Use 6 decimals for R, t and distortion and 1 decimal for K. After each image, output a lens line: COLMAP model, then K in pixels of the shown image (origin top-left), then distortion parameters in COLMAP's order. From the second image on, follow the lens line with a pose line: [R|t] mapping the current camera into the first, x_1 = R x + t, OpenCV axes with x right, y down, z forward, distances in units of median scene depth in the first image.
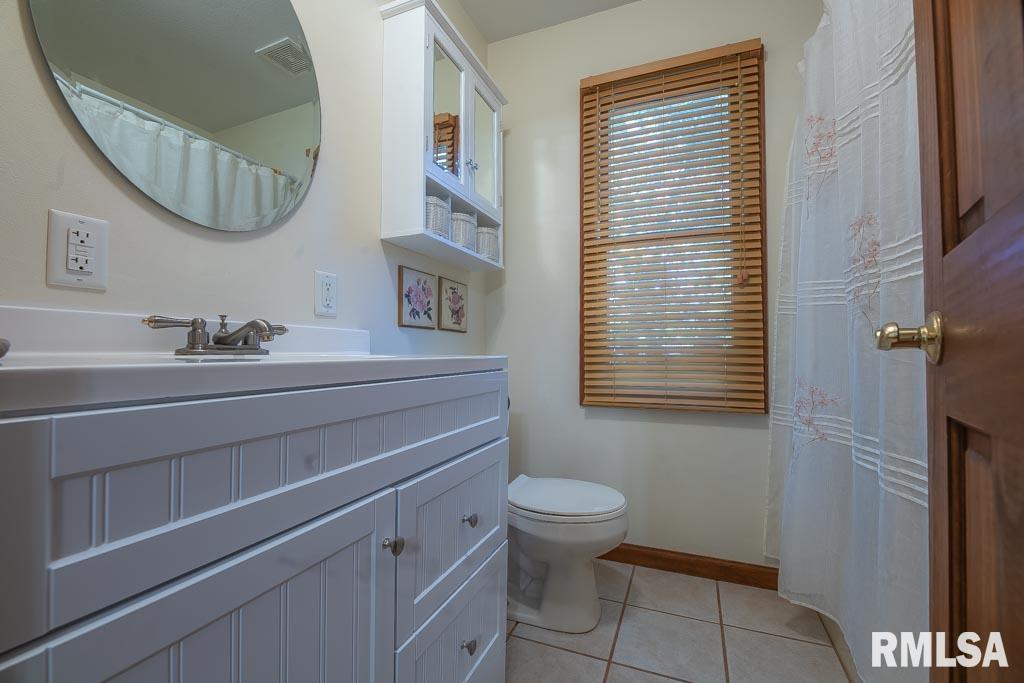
lens RADIAL K [[430.2, 0, 512.0], [0, 430.2, 341.5], [0, 0, 1]] dist [-0.000735, -0.000140]
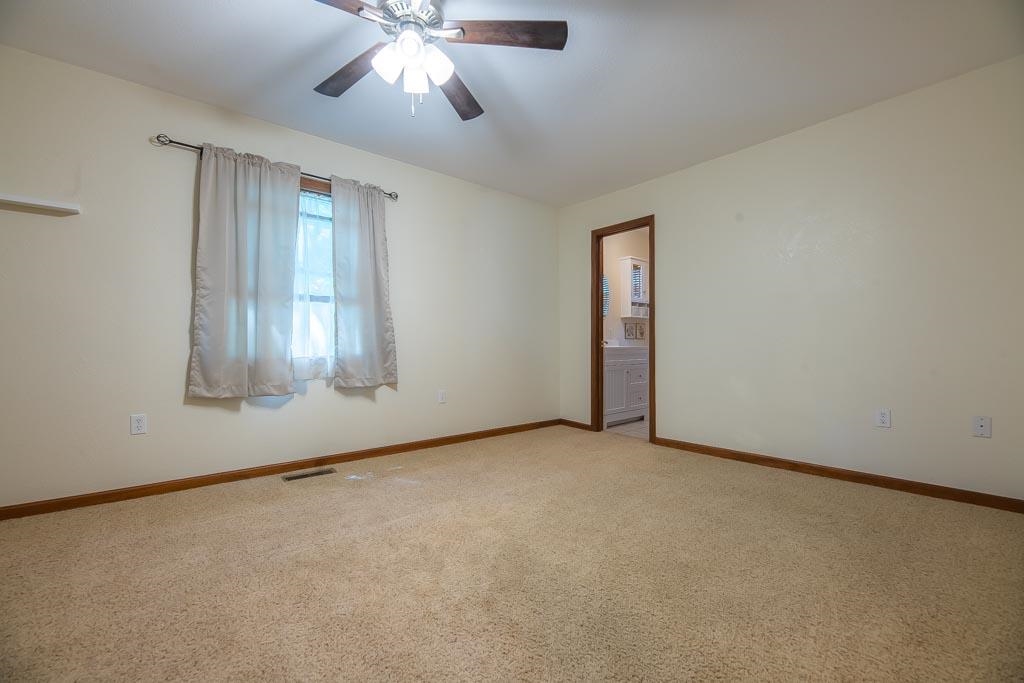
lens RADIAL K [[430.2, 0, 512.0], [0, 430.2, 341.5], [0, 0, 1]] dist [-0.000735, -0.000140]
pose [[0.887722, -0.005483, -0.460348, 0.614685], [0.011704, 0.999875, 0.010660, -0.061870], [0.460232, -0.014852, 0.887674, -2.896416]]
